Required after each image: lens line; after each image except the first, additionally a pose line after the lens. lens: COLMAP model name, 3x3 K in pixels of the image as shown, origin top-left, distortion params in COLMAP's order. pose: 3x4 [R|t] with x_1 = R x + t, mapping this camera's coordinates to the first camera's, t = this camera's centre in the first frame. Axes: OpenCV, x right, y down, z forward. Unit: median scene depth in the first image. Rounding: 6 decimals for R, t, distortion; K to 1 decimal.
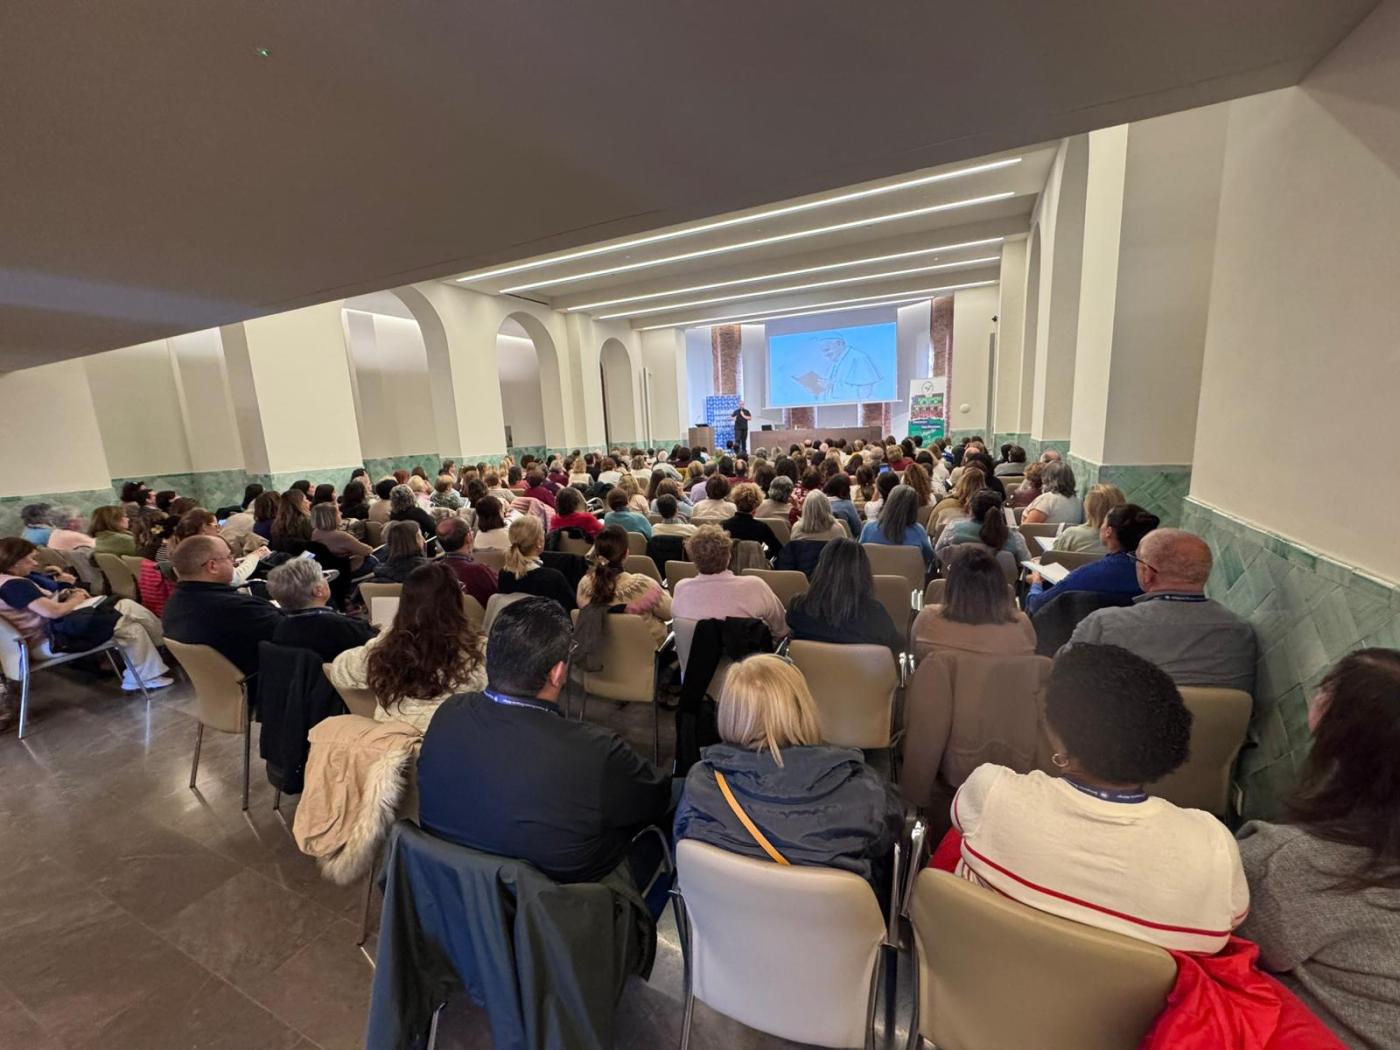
lens RADIAL K [[558.1, 0, 700.0], [0, 558.1, 525.0], [0, 0, 1]] dist [0.002196, 0.000407]
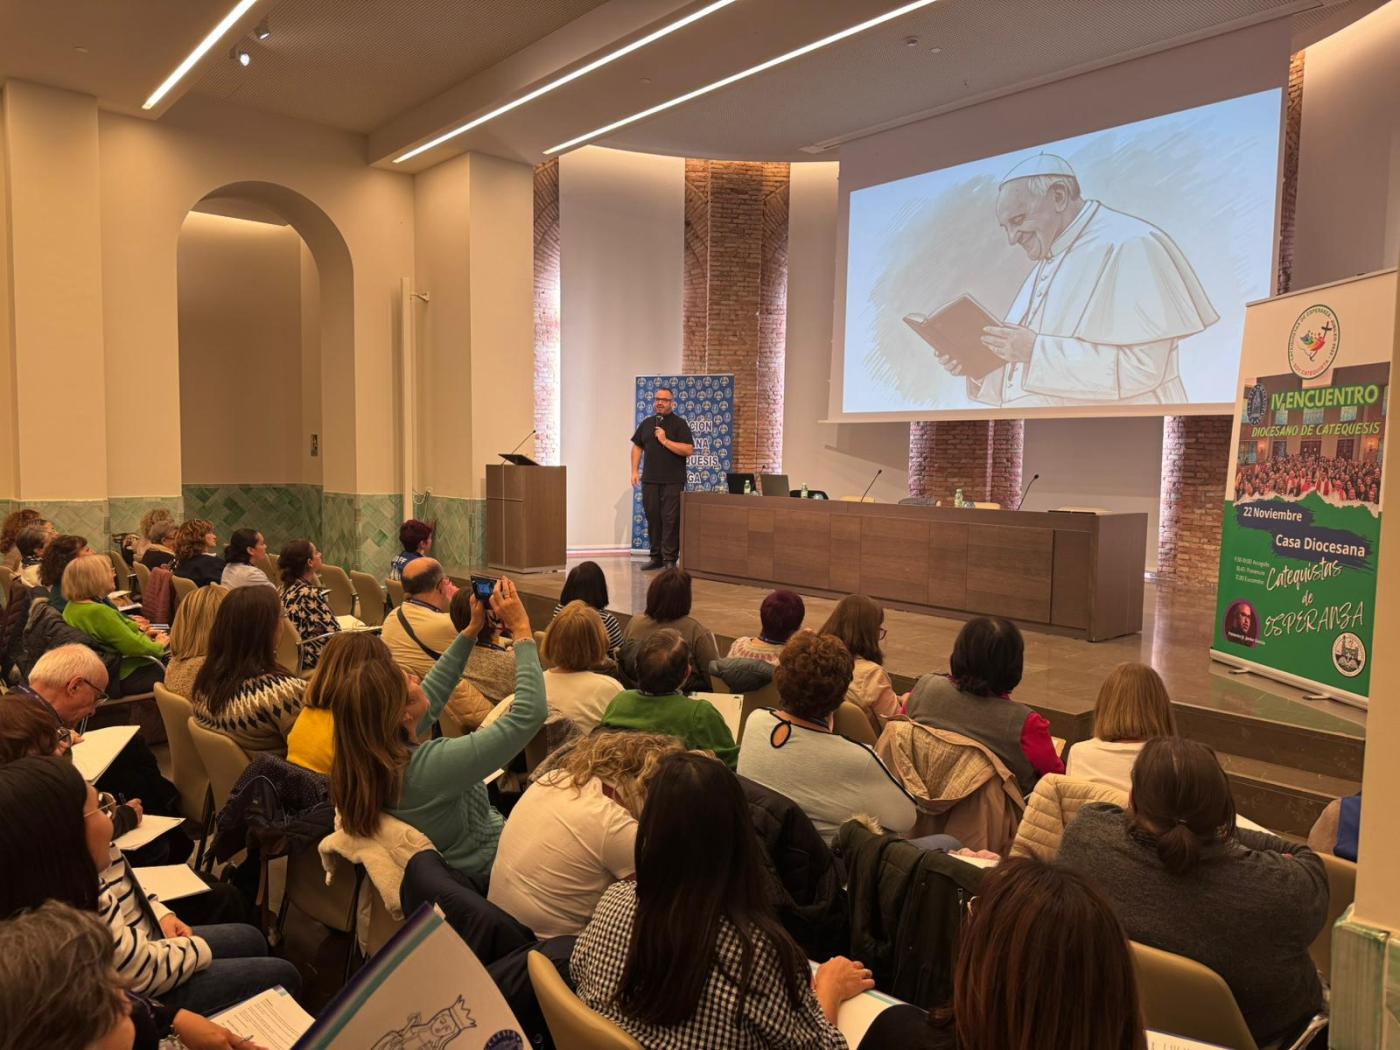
lens RADIAL K [[957.8, 0, 700.0], [0, 957.8, 525.0], [0, 0, 1]] dist [0.006090, 0.001979]
pose [[0.919110, 0.092520, -0.382985, 0.306964], [-0.130040, 0.988802, -0.073208, -0.120780], [0.371923, 0.117090, 0.920849, 0.573743]]
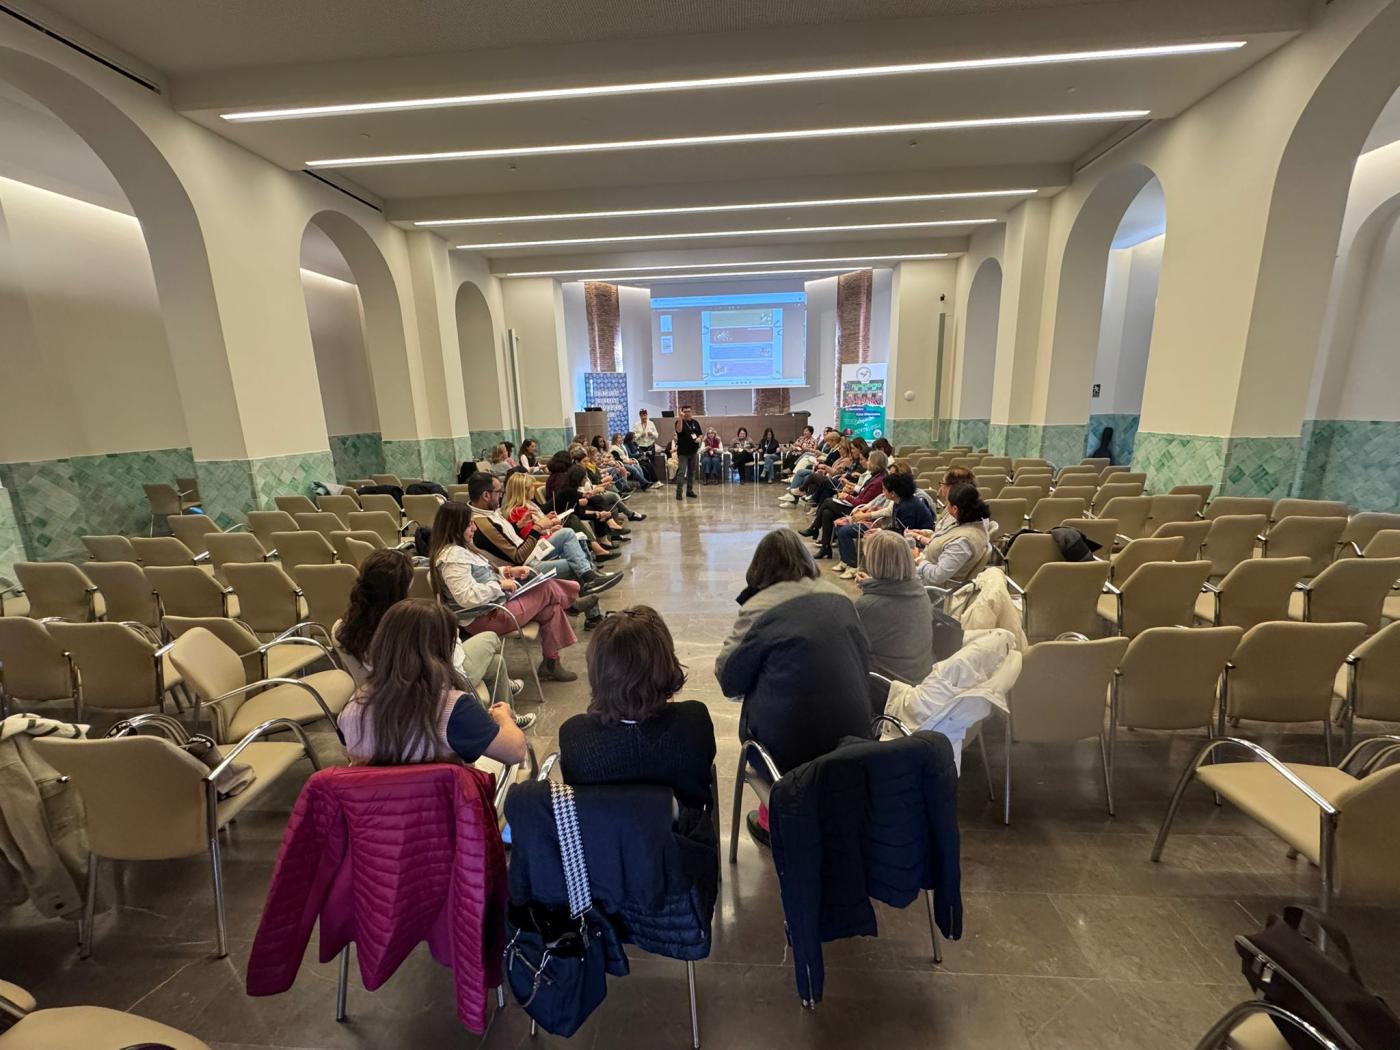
lens RADIAL K [[558.1, 0, 700.0], [0, 558.1, 525.0], [0, 0, 1]] dist [0.002196, 0.000407]
pose [[0.933985, -0.054685, 0.353102, -0.141994], [0.045880, 0.998393, 0.033265, -0.037906], [-0.354354, -0.014869, 0.934993, 0.223297]]
